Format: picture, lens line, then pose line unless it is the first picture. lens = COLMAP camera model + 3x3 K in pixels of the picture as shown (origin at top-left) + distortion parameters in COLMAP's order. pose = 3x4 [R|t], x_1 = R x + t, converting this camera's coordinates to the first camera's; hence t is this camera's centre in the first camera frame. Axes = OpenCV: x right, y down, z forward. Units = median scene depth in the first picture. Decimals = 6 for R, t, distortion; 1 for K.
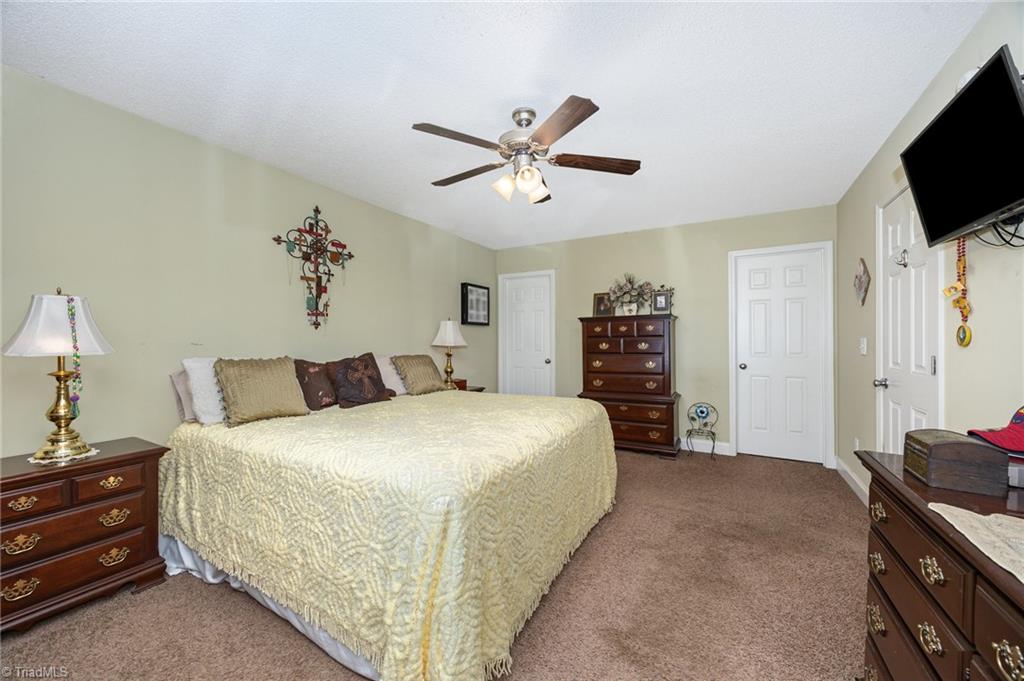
lens RADIAL K [[389.8, 0, 504.8], [0, 389.8, 342.7], [0, 0, 1]] dist [0.000671, -0.000002]
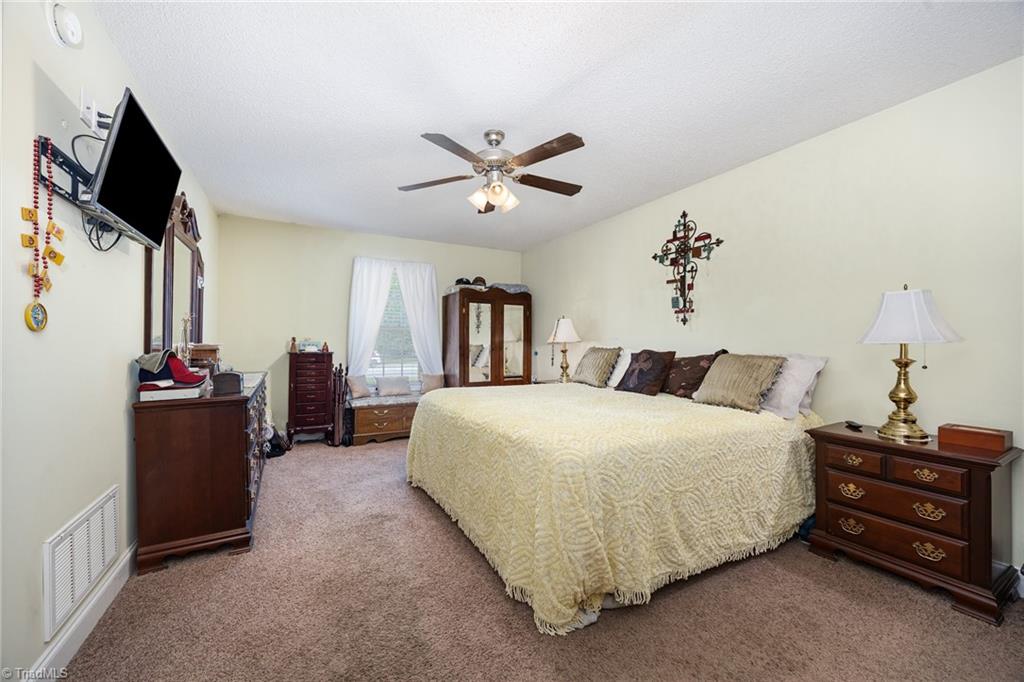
lens RADIAL K [[400.9, 0, 506.1], [0, 400.9, 338.1], [0, 0, 1]] dist [-0.001413, 0.000114]
pose [[-0.530776, 0.013147, -0.847410, 0.414888], [0.015135, 0.999867, 0.006033, -0.007144], [0.847377, -0.009624, -0.530904, 0.667321]]
